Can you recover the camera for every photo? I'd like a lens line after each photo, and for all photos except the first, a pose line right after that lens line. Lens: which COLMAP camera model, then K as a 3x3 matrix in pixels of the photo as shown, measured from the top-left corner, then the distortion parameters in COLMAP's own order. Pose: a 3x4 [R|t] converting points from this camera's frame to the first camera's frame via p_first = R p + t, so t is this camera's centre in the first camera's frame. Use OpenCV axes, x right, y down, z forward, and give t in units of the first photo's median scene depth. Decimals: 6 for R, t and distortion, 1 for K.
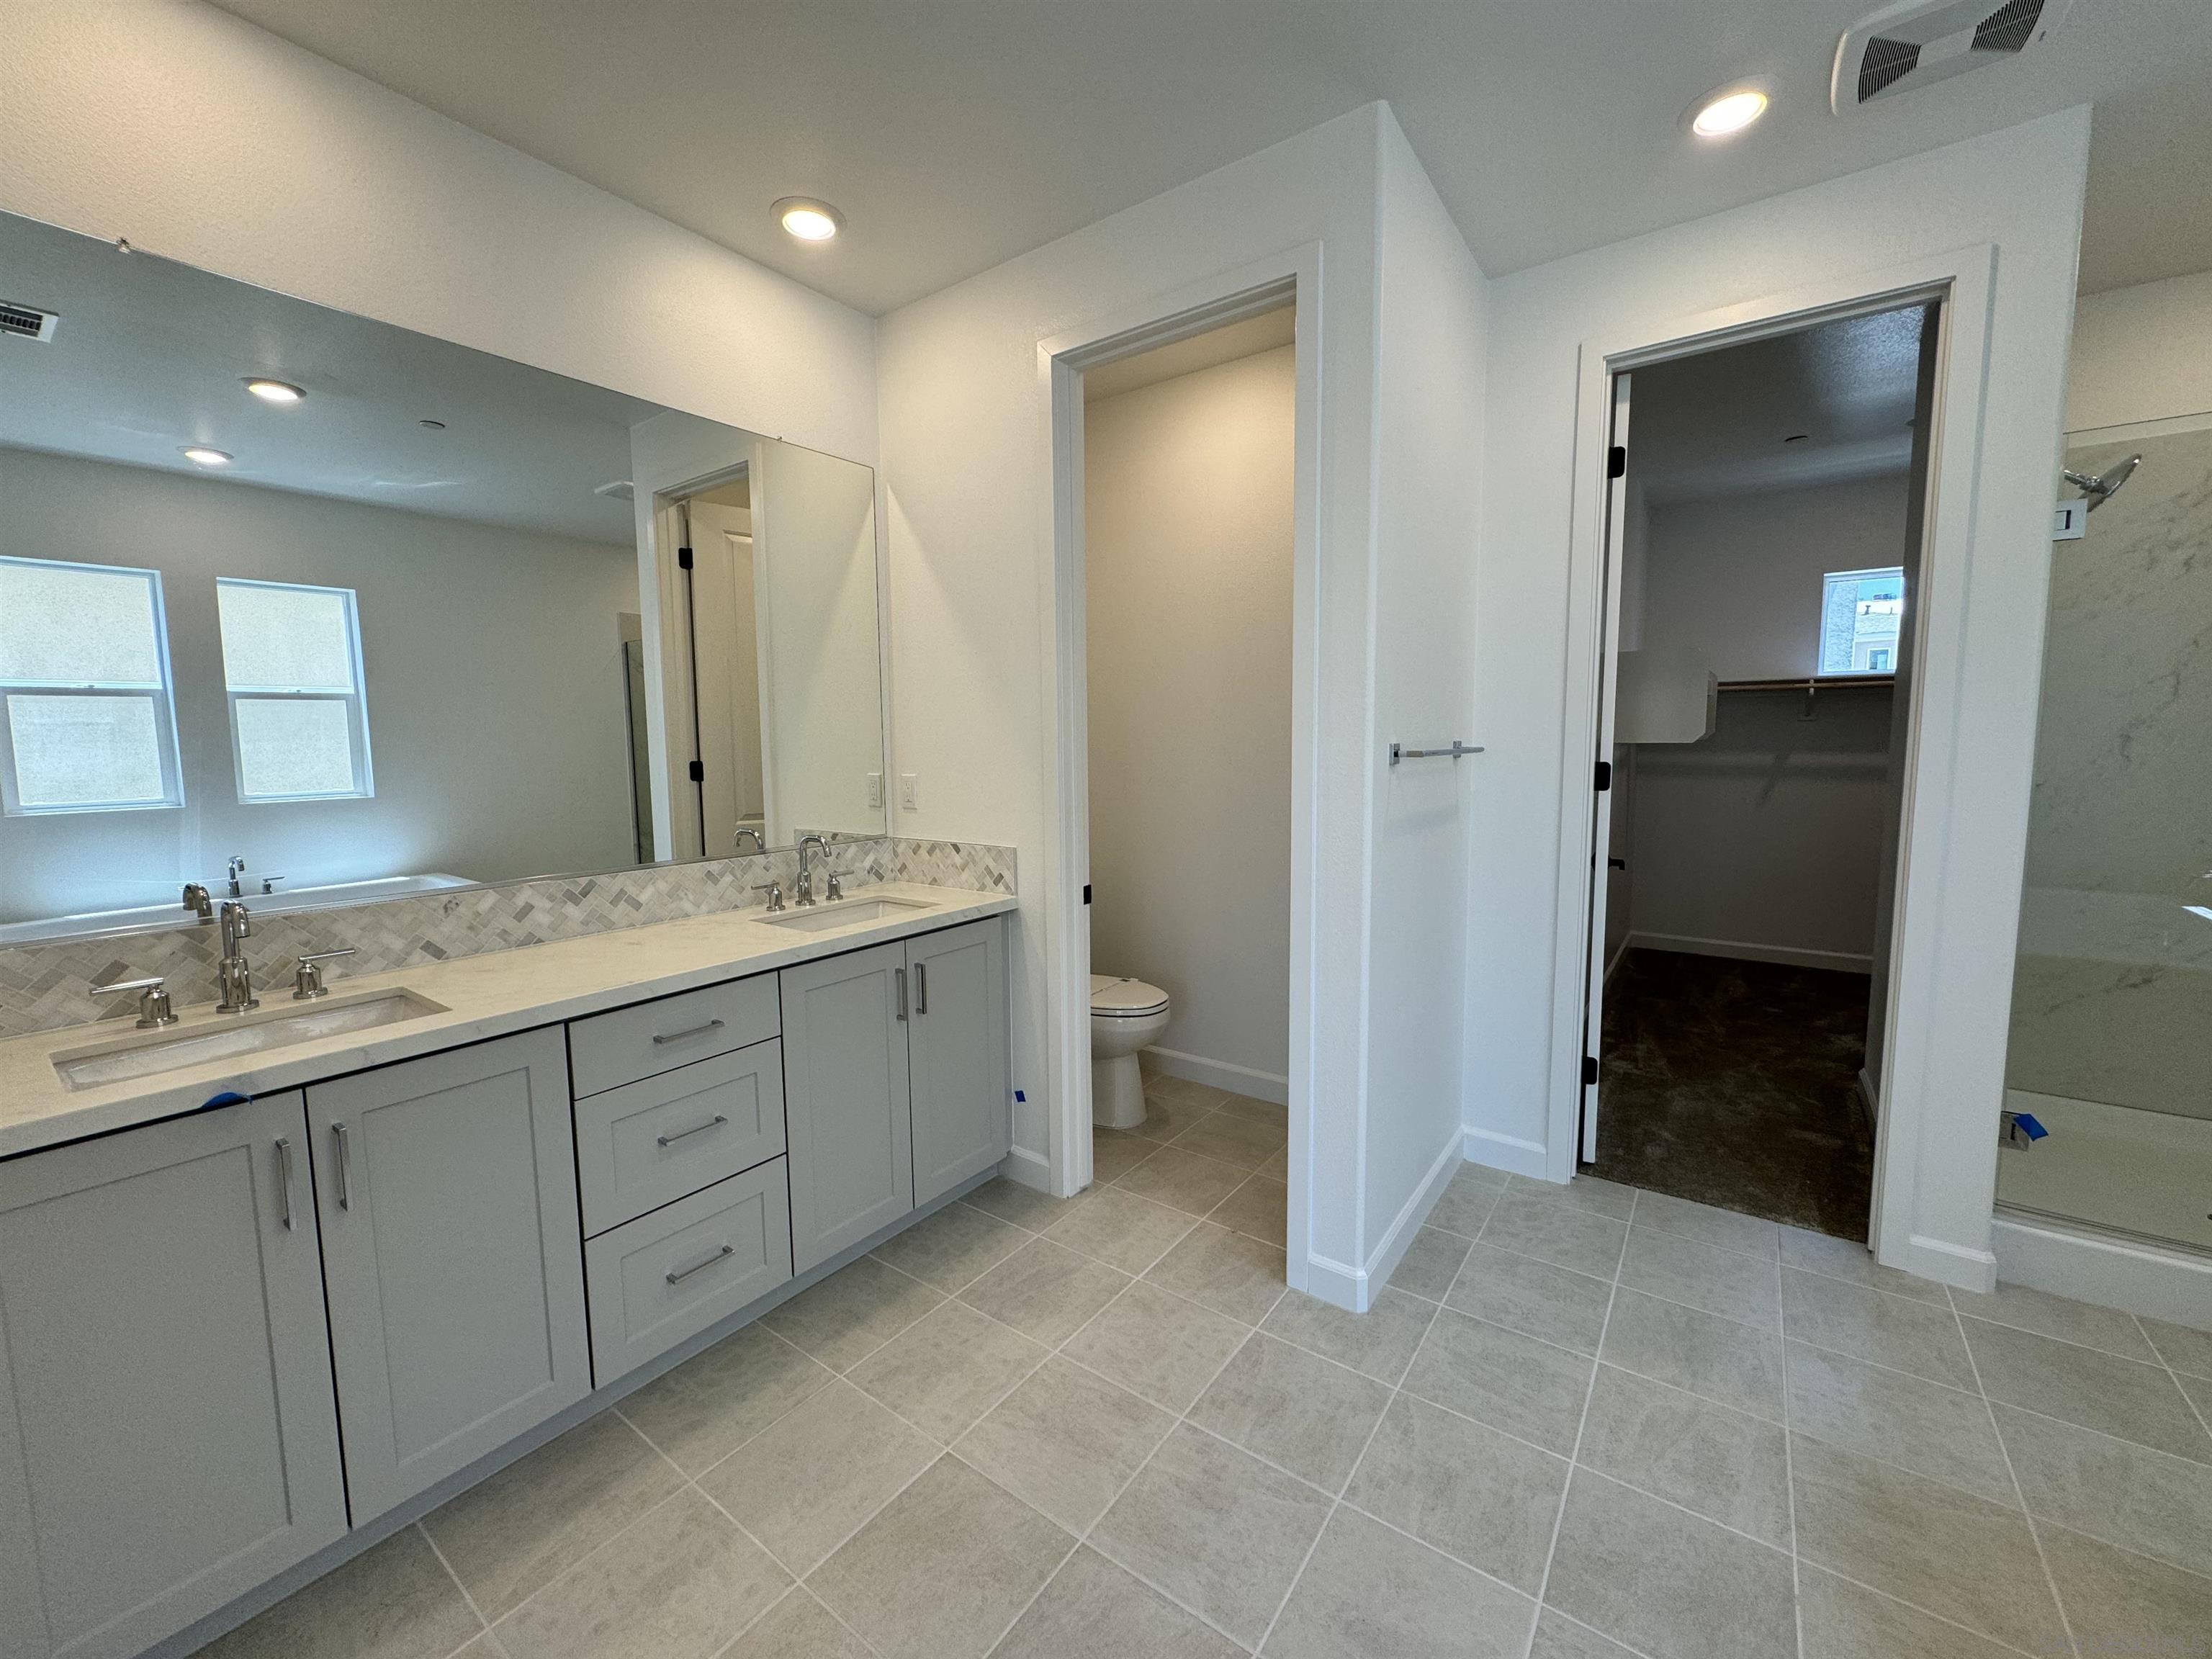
lens RADIAL K [[871.0, 0, 1103.1], [0, 871.0, 819.8], [0, 0, 1]] dist [-0.001330, 0.000069]
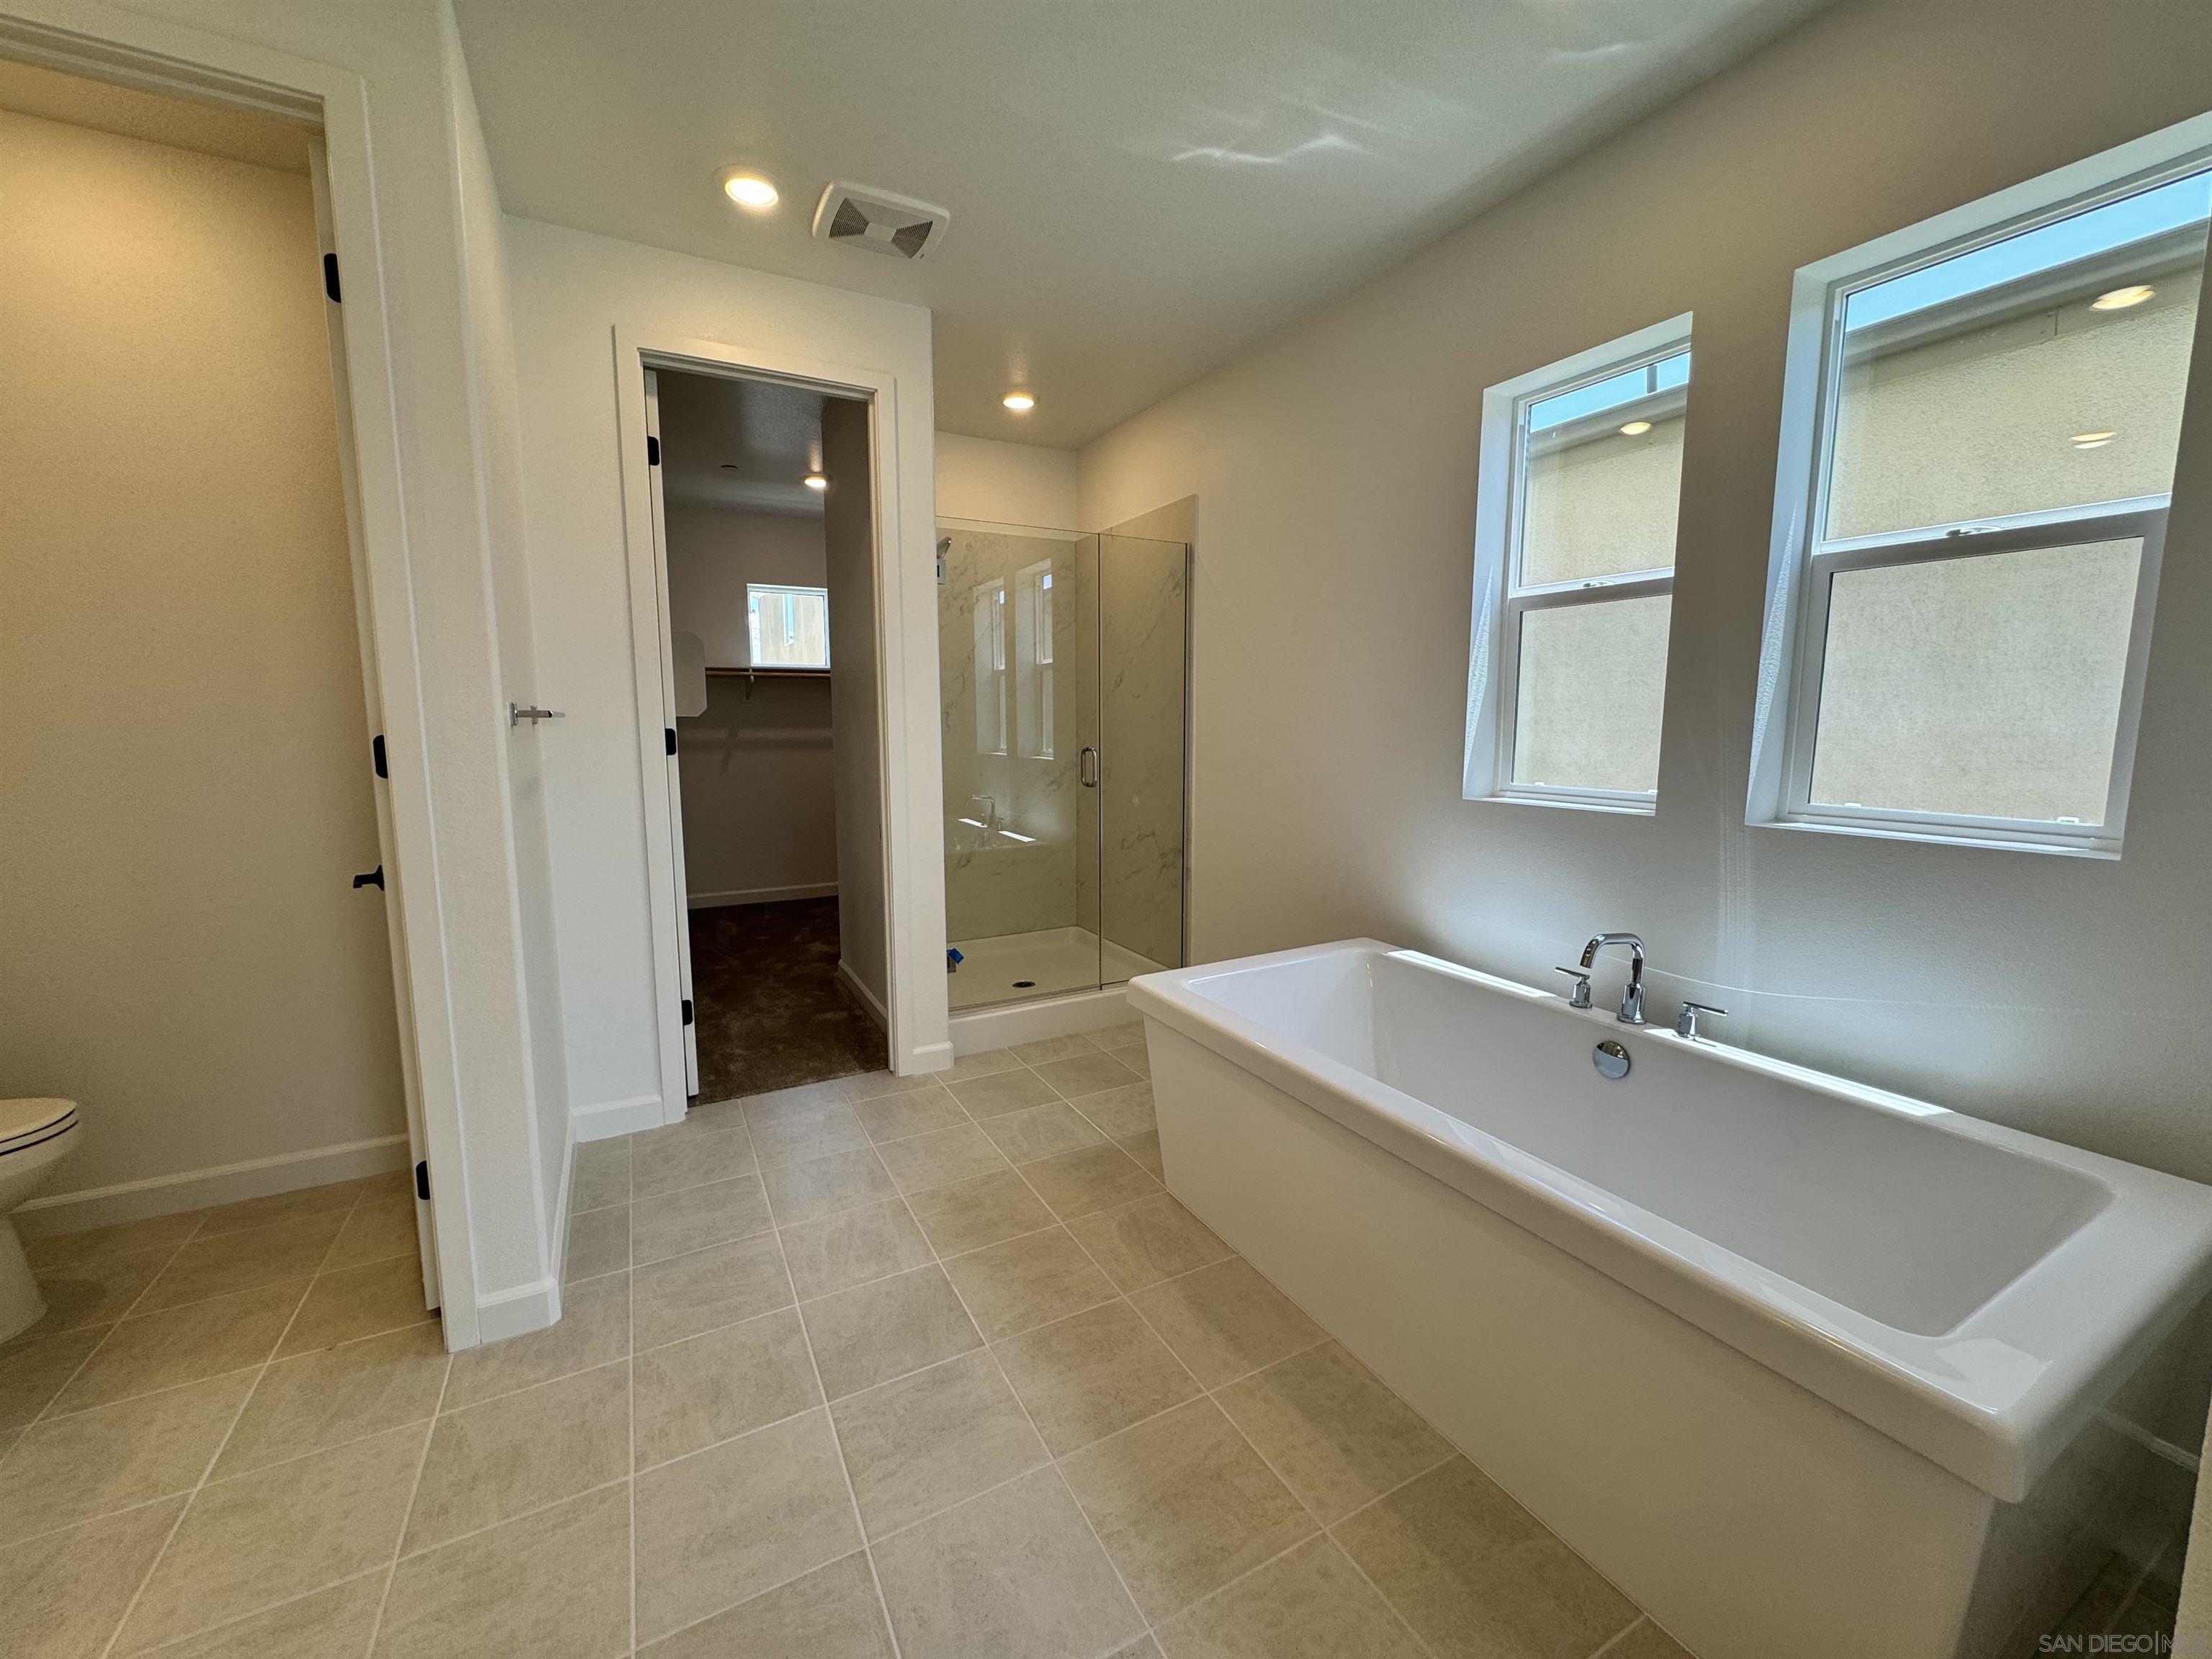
lens RADIAL K [[871.0, 0, 1103.1], [0, 871.0, 819.8], [0, 0, 1]] dist [-0.001330, 0.000069]
pose [[0.435500, -0.094889, 0.895174, -0.200938], [0.080454, 0.994552, 0.066283, 0.020428], [-0.896586, 0.043154, 0.440761, 0.046388]]
